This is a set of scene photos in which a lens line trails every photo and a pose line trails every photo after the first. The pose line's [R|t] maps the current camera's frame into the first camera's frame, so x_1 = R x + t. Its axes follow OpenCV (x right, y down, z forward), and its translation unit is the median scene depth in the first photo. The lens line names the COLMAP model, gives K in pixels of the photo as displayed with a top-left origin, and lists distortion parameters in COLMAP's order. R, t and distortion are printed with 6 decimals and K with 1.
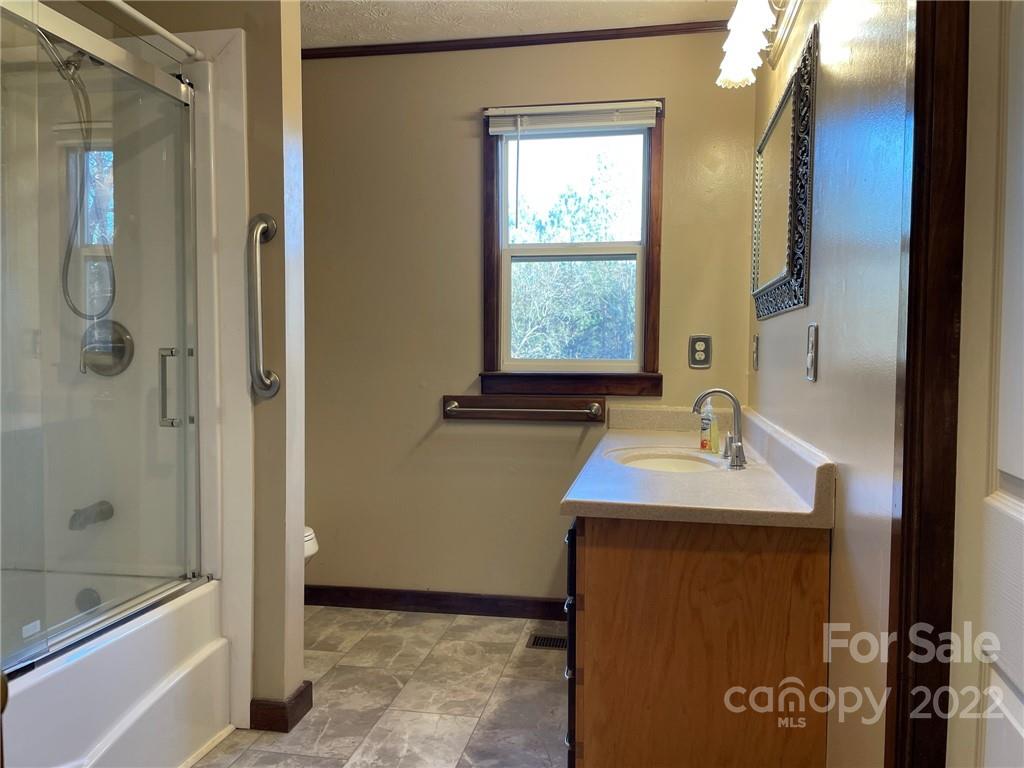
lens RADIAL K [[768.8, 0, 508.9], [0, 768.8, 385.8], [0, 0, 1]] dist [0.100273, -0.127603]
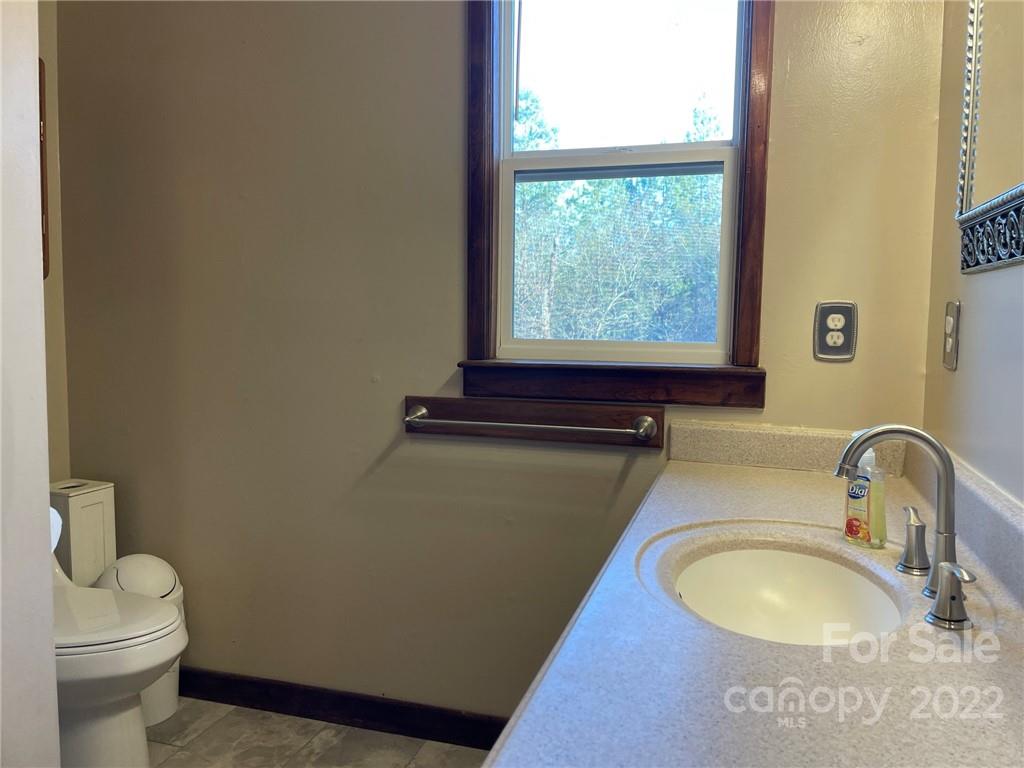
lens RADIAL K [[768.8, 0, 511.0], [0, 768.8, 375.7], [0, 0, 1]] dist [0.100273, -0.127603]
pose [[0.993501, 0.015187, -0.112801, 0.072802], [-0.011674, 0.999428, 0.031740, -0.025927], [0.113219, -0.030217, 0.993110, 0.387525]]
